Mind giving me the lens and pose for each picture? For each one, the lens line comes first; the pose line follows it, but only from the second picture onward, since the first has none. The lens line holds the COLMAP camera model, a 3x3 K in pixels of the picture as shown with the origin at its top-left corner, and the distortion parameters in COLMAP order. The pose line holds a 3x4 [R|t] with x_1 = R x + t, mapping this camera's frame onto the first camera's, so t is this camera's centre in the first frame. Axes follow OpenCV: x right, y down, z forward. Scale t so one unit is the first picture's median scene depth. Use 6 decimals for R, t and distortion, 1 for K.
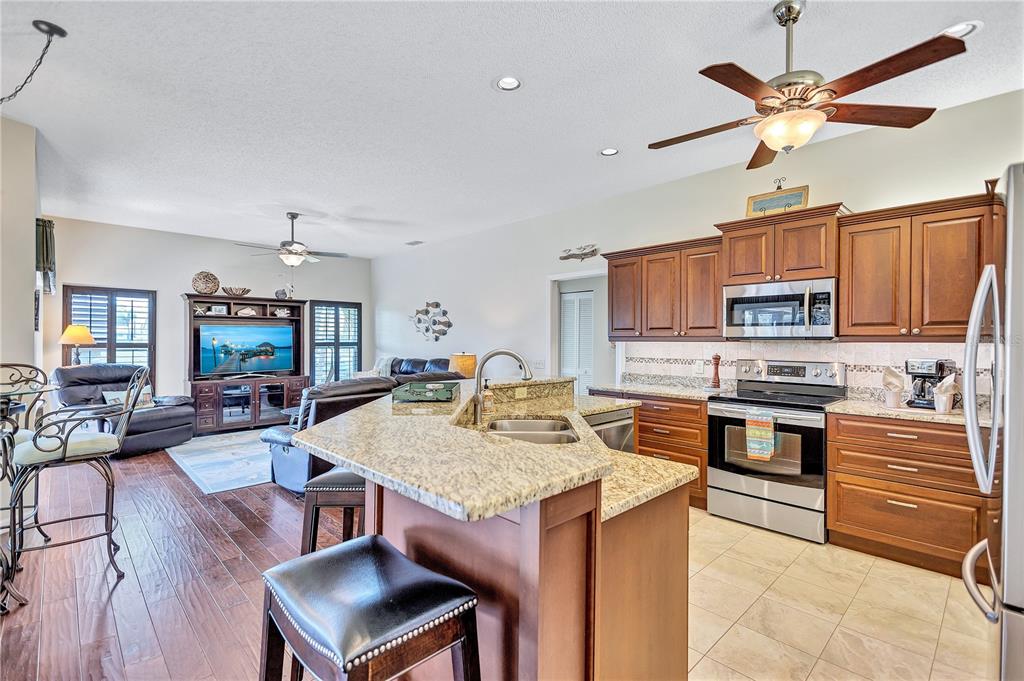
lens RADIAL K [[469.9, 0, 513.7], [0, 469.9, 341.4], [0, 0, 1]] dist [0.003247, 0.001260]
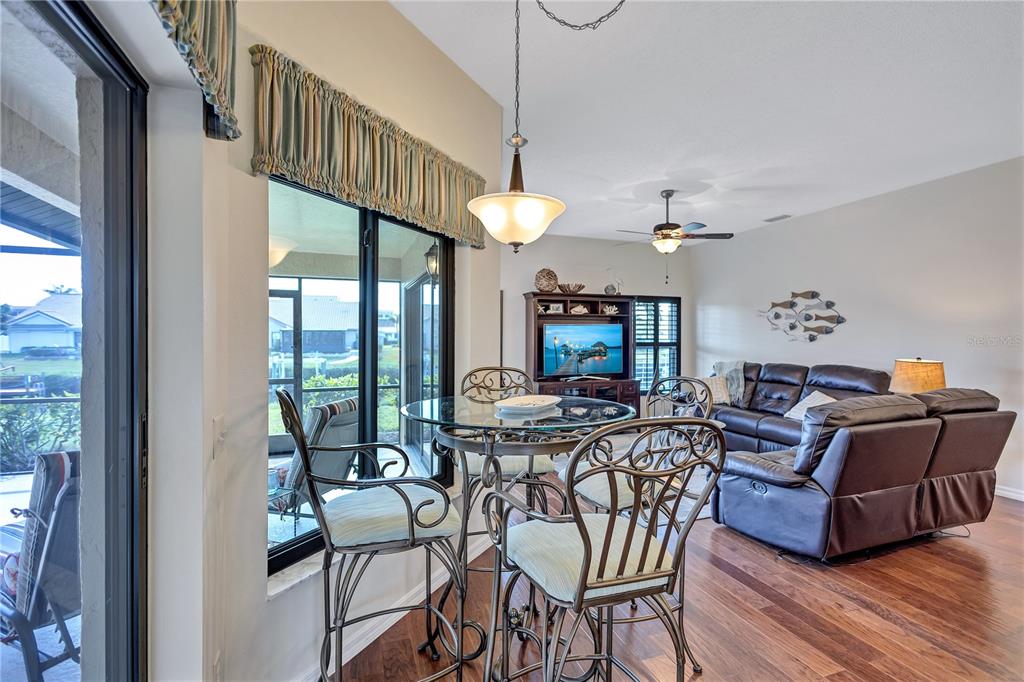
lens RADIAL K [[469.9, 0, 512.0], [0, 469.9, 341.4], [0, 0, 1]] dist [0.003247, 0.001260]
pose [[0.908939, 0.003592, -0.416913, -0.306608], [-0.002810, 0.999993, 0.002488, -0.001194], [0.416919, -0.001089, 0.908943, 0.090550]]
